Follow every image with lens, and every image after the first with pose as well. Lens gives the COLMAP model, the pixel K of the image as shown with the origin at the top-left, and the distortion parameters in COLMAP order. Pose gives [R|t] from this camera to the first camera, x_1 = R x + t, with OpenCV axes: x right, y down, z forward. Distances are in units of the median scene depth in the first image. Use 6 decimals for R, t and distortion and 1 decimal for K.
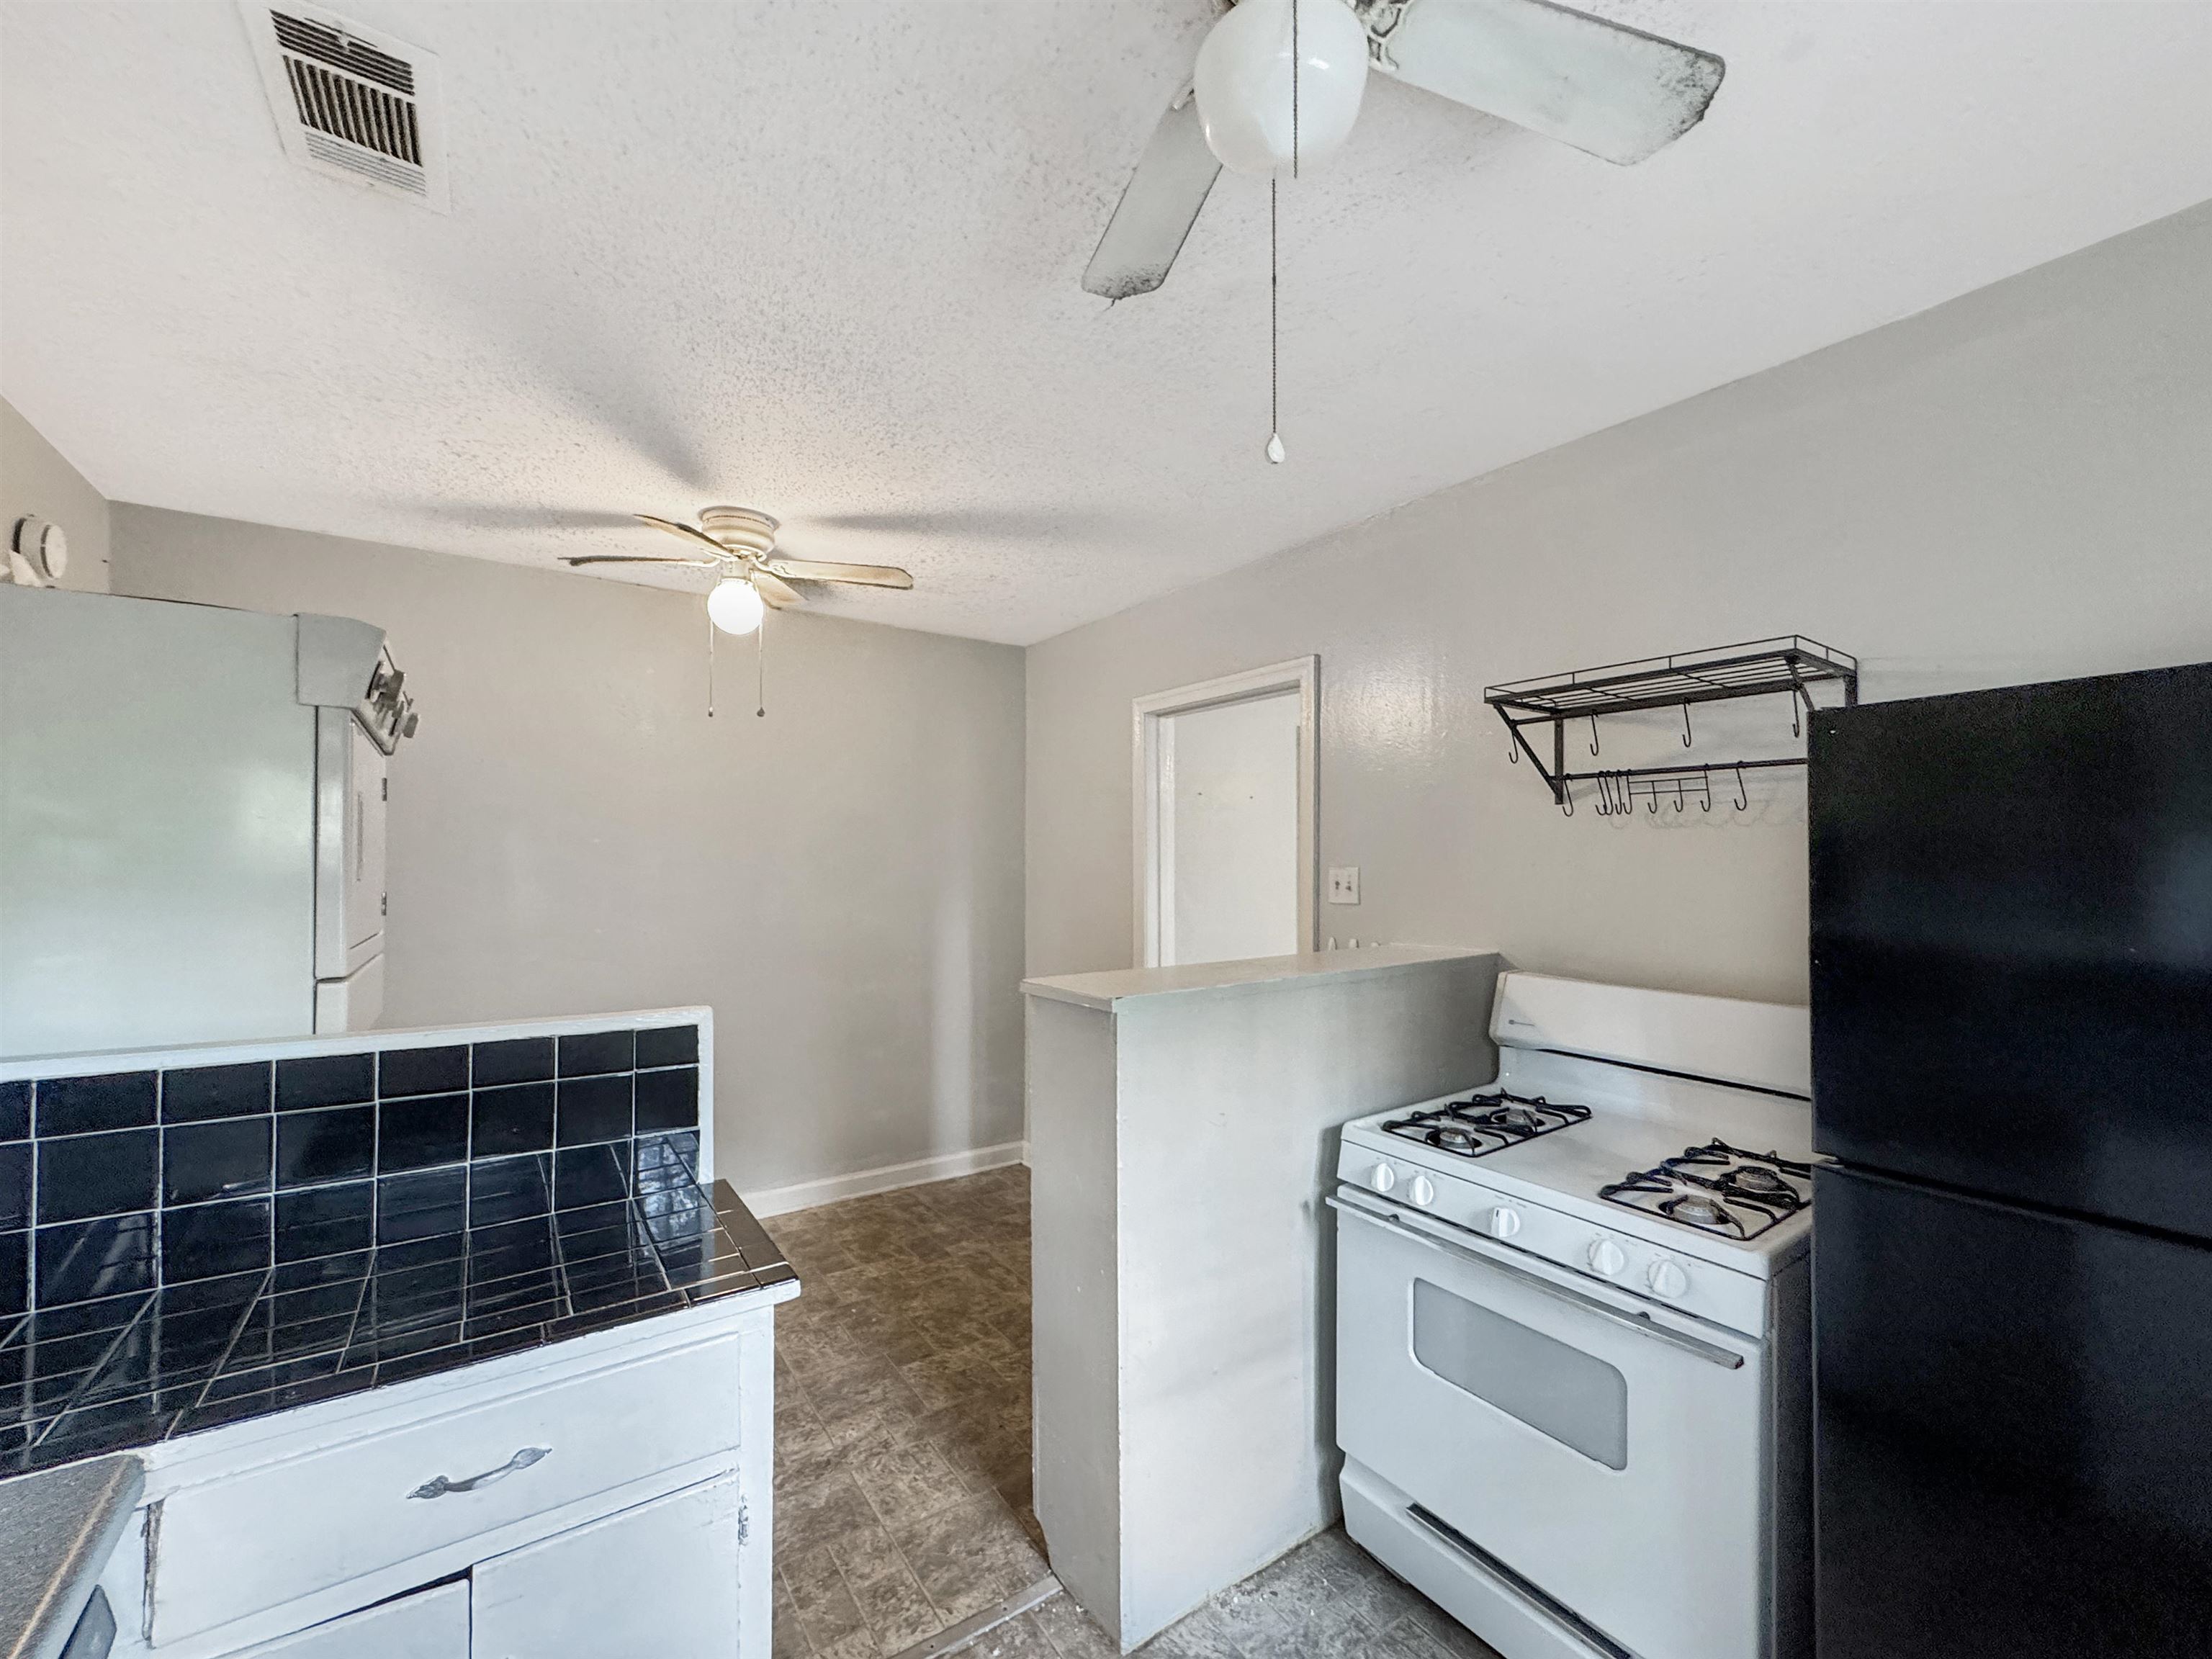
lens RADIAL K [[912.5, 0, 1098.2], [0, 912.5, 865.9], [0, 0, 1]] dist [-0.000792, 0.000100]
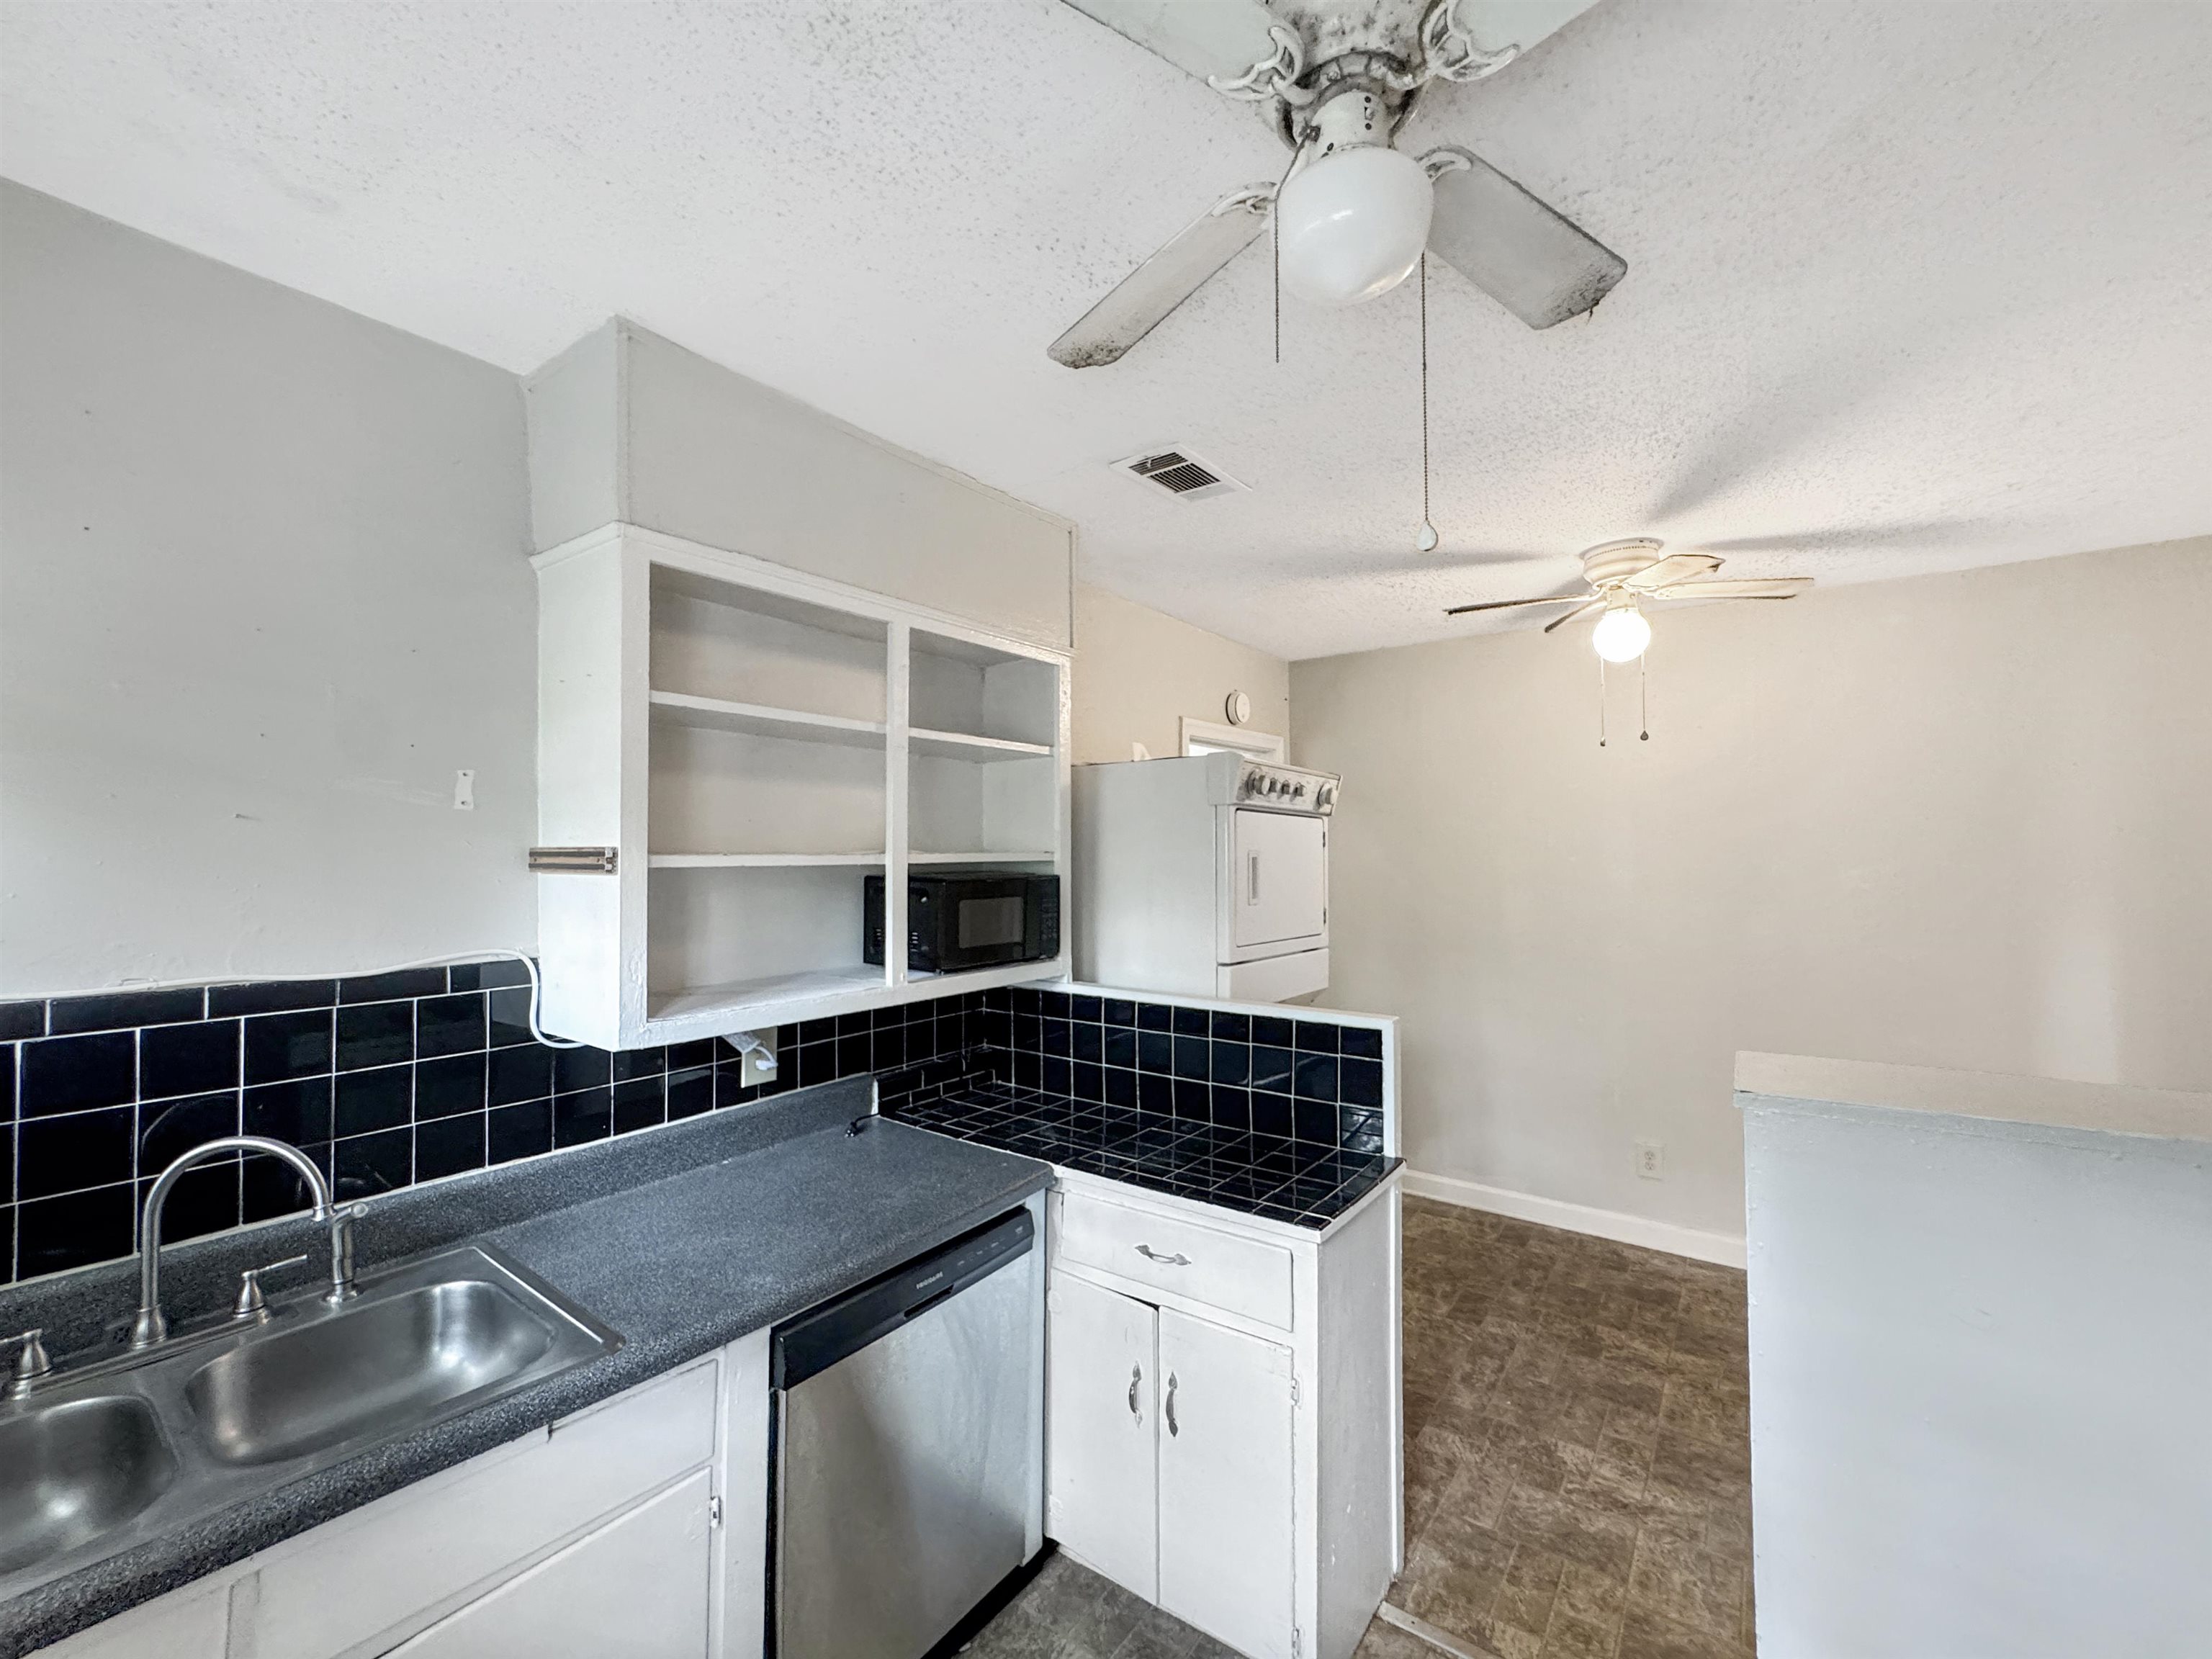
lens RADIAL K [[914.8, 0, 1109.9], [0, 914.8, 851.0], [0, 0, 1]] dist [-0.000840, 0.000023]
pose [[0.327737, -0.008317, -0.944732, 0.541560], [0.006911, 0.999956, -0.006406, -0.059487], [0.944744, -0.004429, 0.327780, 0.182315]]
